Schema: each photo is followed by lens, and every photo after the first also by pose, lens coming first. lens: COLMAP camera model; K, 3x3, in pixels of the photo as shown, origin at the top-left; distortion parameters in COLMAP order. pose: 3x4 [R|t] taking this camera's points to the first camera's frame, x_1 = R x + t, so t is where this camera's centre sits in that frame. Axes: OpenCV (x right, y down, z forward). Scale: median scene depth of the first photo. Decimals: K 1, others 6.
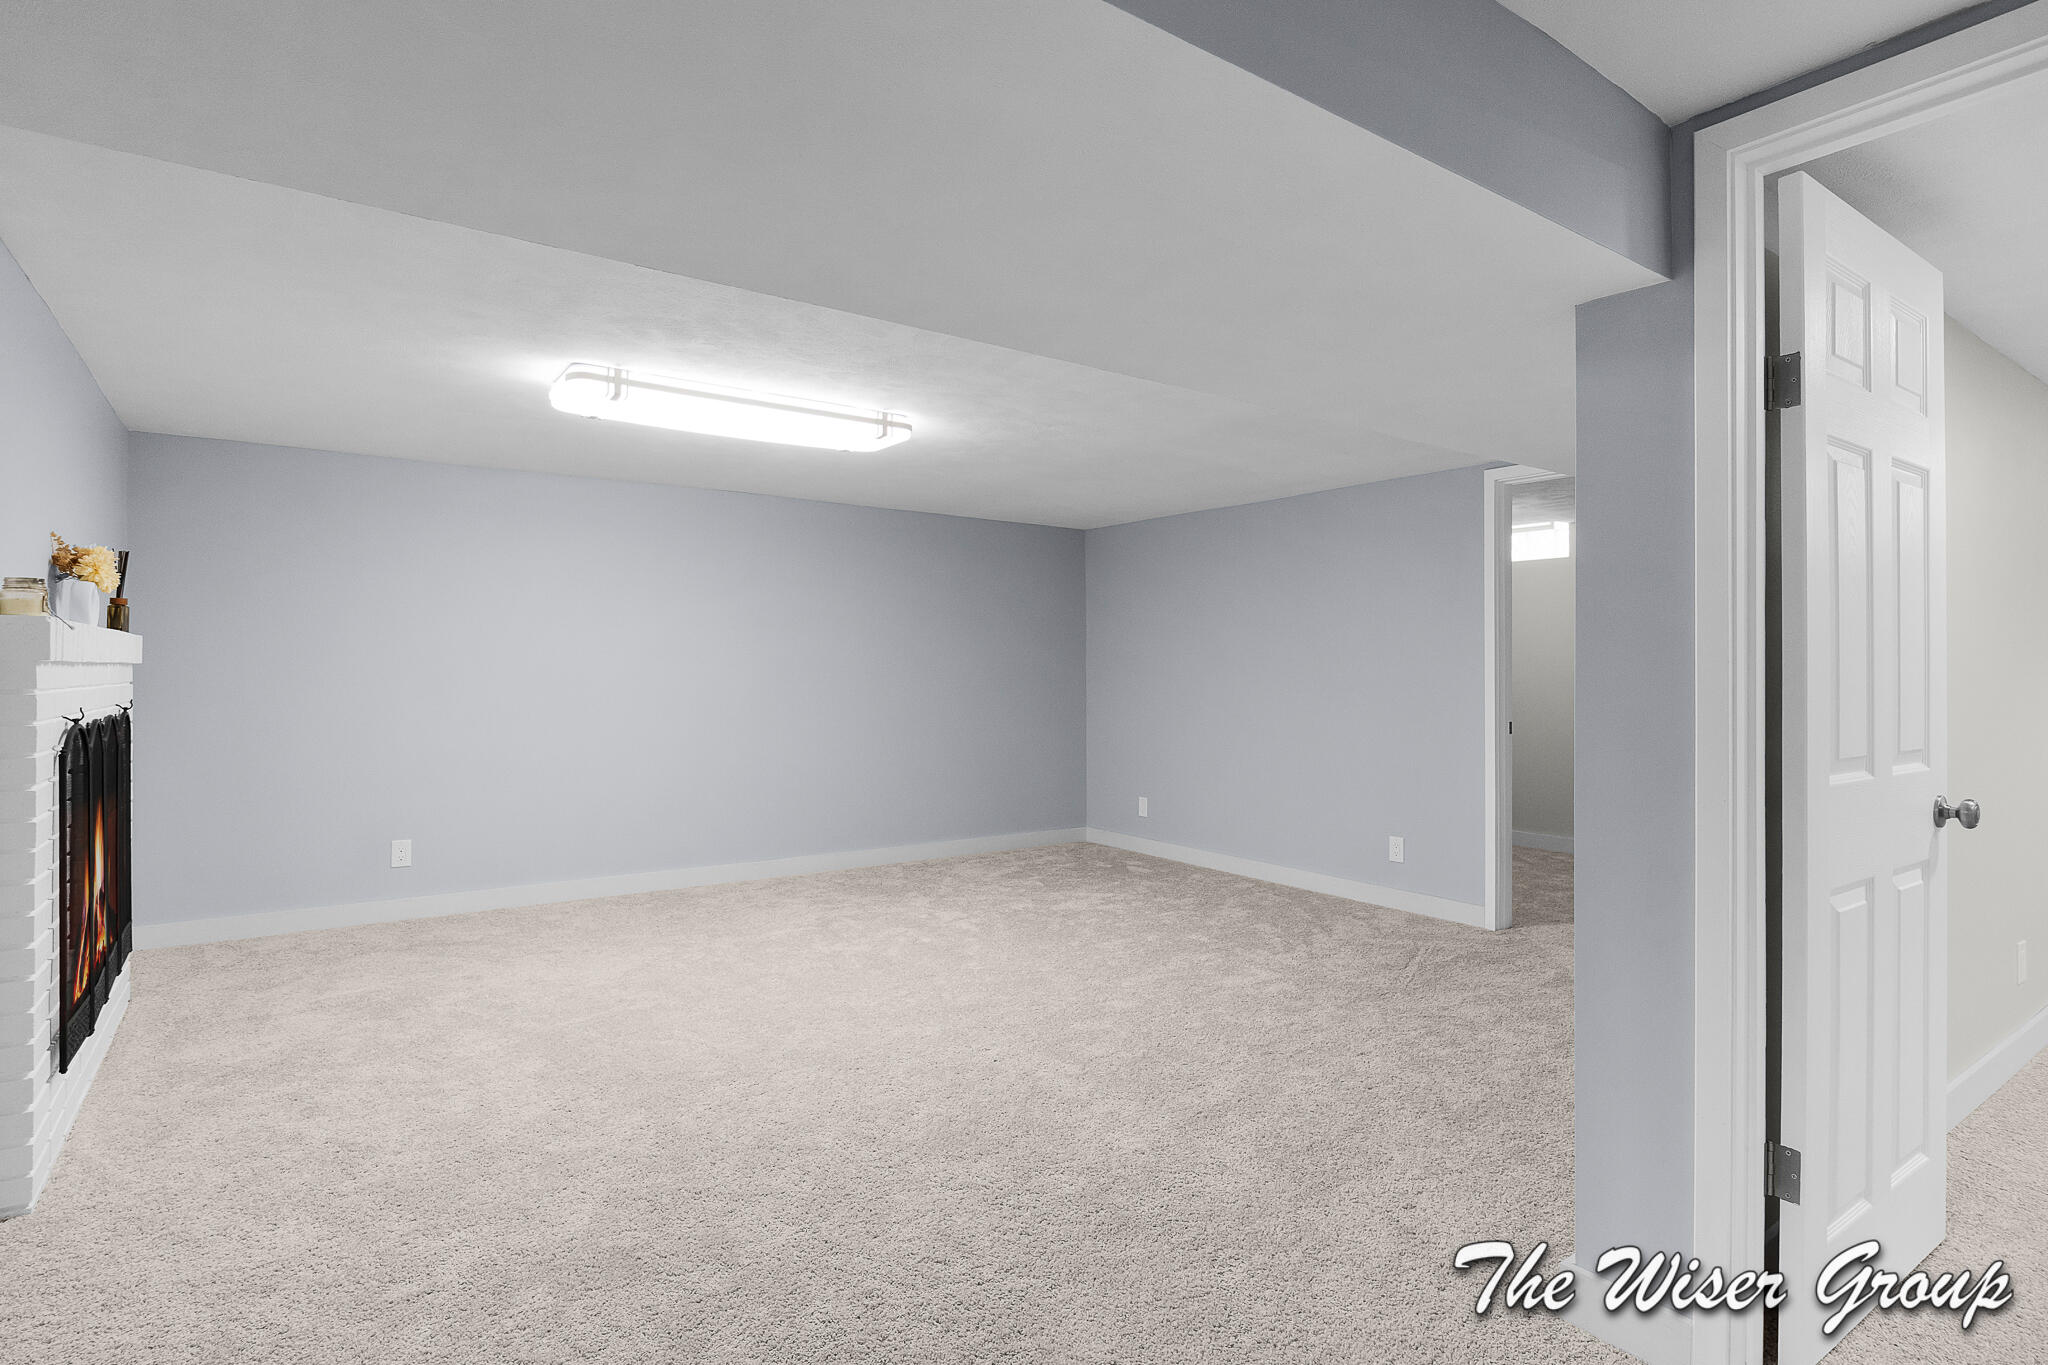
lens RADIAL K [[1027.8, 0, 1052.2], [0, 1027.8, 665.4], [0, 0, 1]] dist [-0.000441, -0.000485]
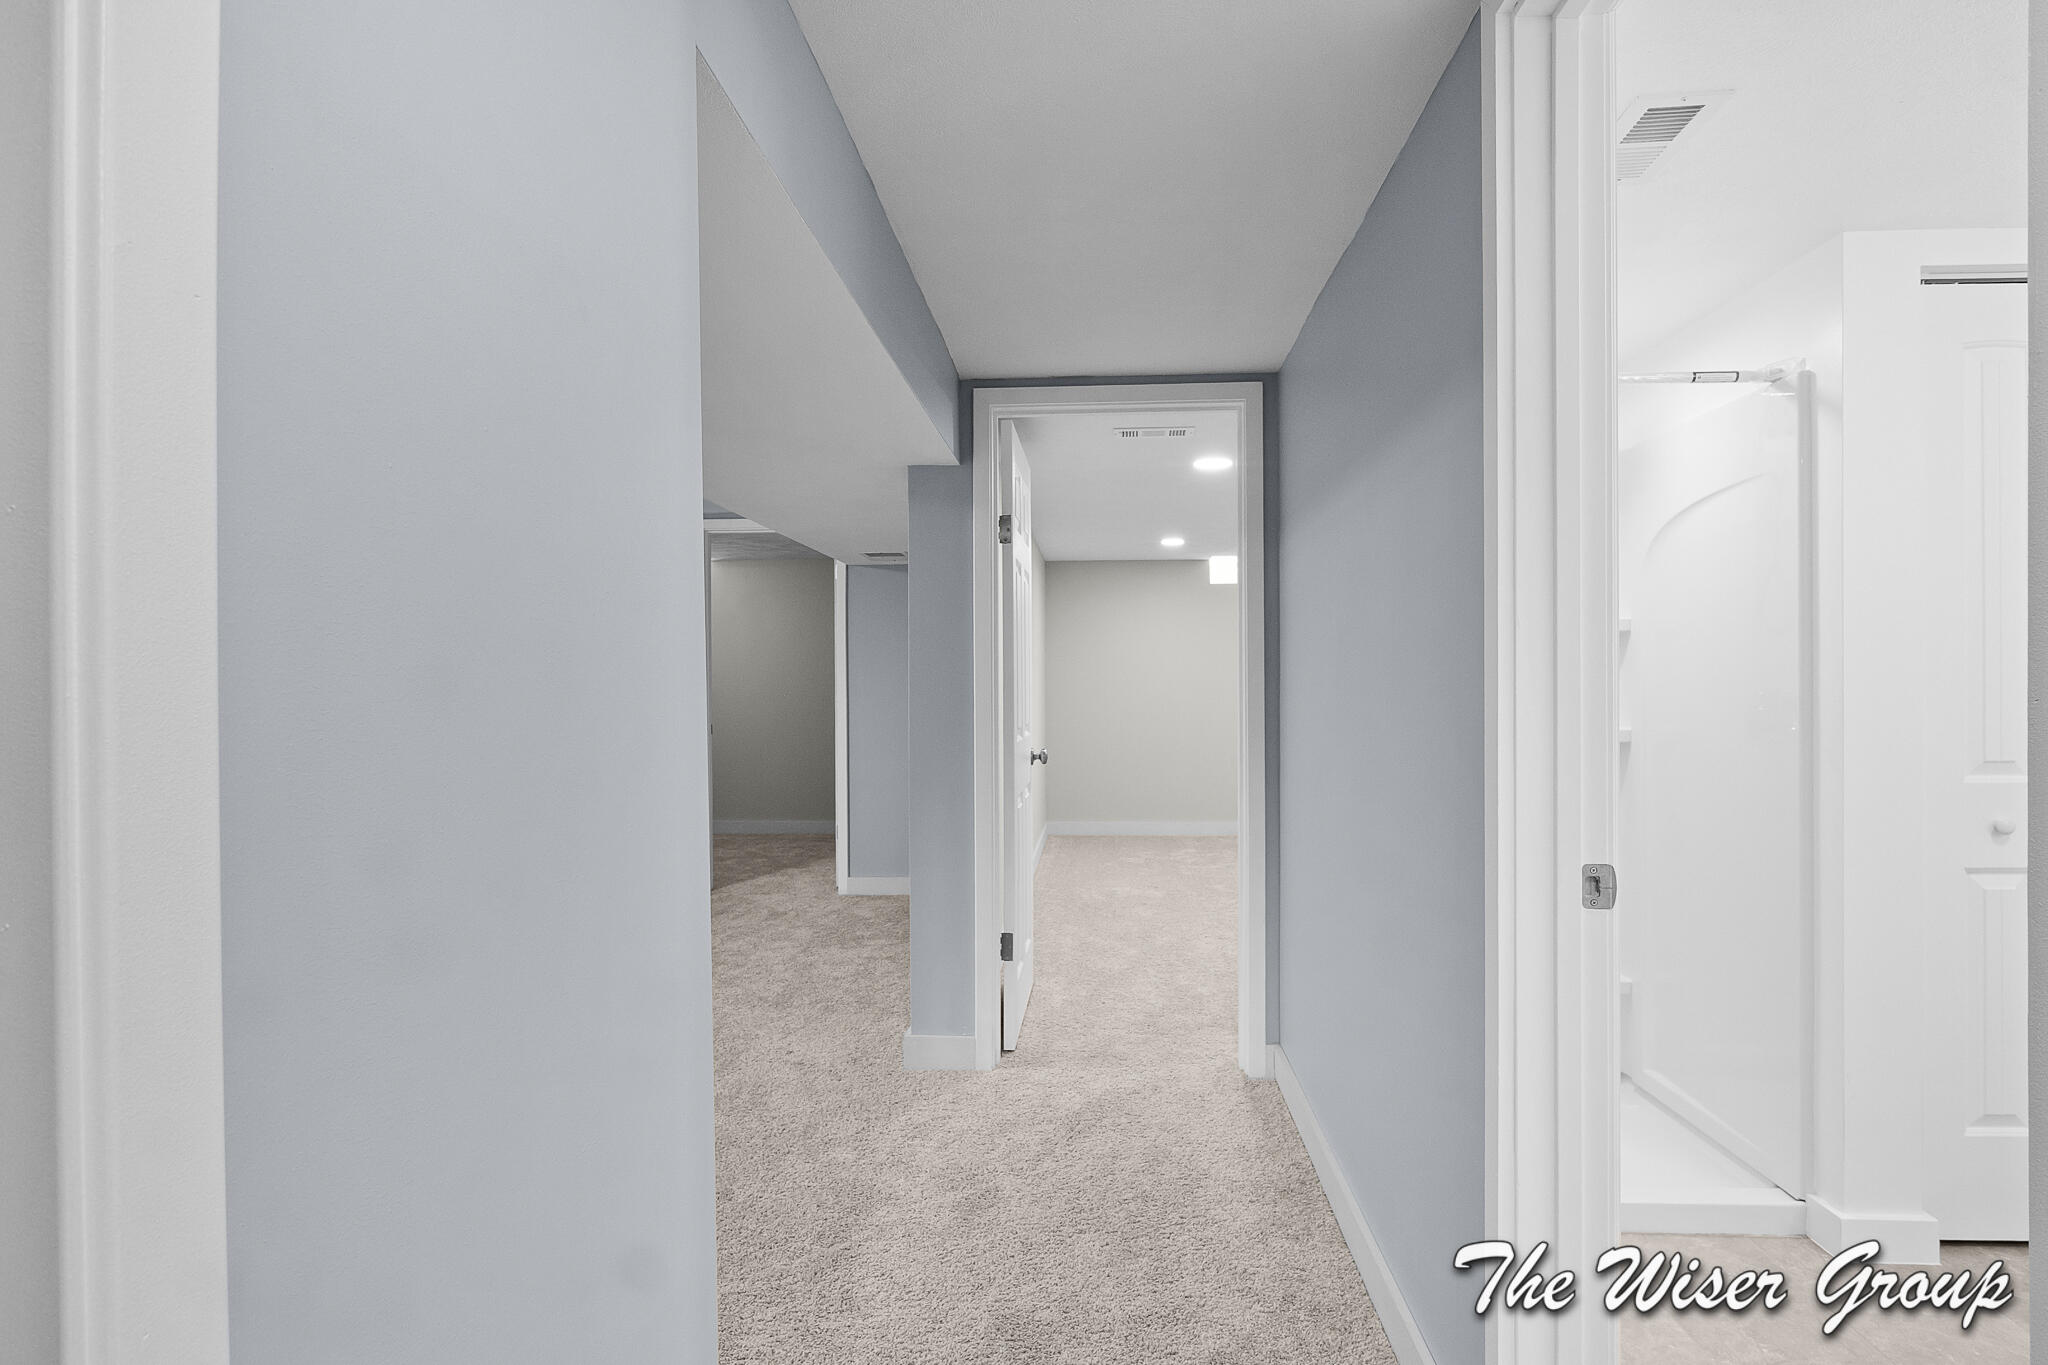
lens RADIAL K [[1036.2, 0, 1024.0], [0, 1036.2, 682.5], [0, 0, 1]] dist [-0.002632, -0.000854]
pose [[0.637009, -0.003893, 0.770846, -0.620757], [0.002876, 0.999992, 0.002674, 0.001753], [-0.770851, 0.000514, 0.637015, -0.204274]]
